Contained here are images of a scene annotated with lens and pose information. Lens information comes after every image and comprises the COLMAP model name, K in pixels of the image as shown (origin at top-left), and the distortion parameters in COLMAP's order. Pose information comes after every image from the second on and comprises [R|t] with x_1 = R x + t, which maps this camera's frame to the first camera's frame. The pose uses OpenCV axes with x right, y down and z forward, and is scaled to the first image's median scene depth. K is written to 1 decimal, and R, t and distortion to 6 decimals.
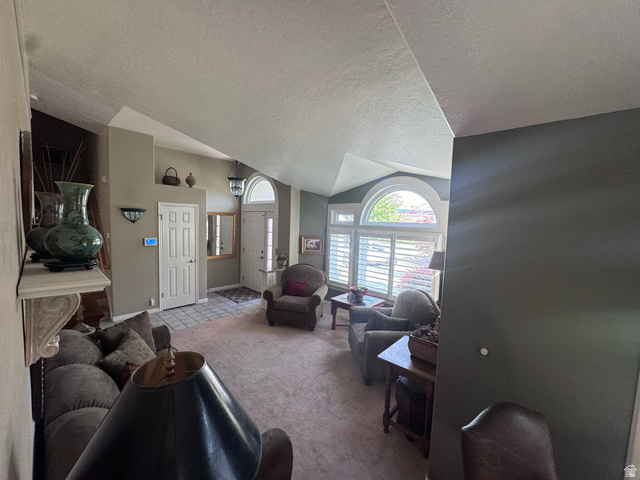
lens RADIAL K [[258.8, 0, 322.5], [0, 258.8, 241.5], [0, 0, 1]] dist [-0.002358, -0.000027]
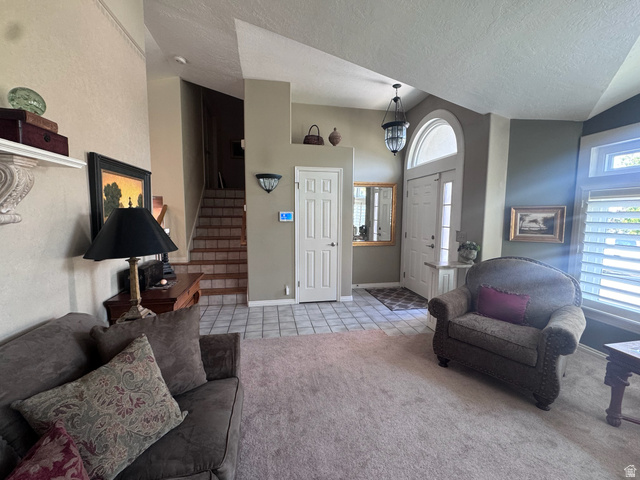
lens RADIAL K [[258.8, 0, 322.5], [0, 258.8, 241.5], [0, 0, 1]] dist [-0.002358, -0.000027]
pose [[0.792335, 0.024963, -0.609575, -0.065574], [-0.027872, 0.999600, 0.004707, 0.062274], [0.609449, 0.013260, 0.792715, 0.363526]]
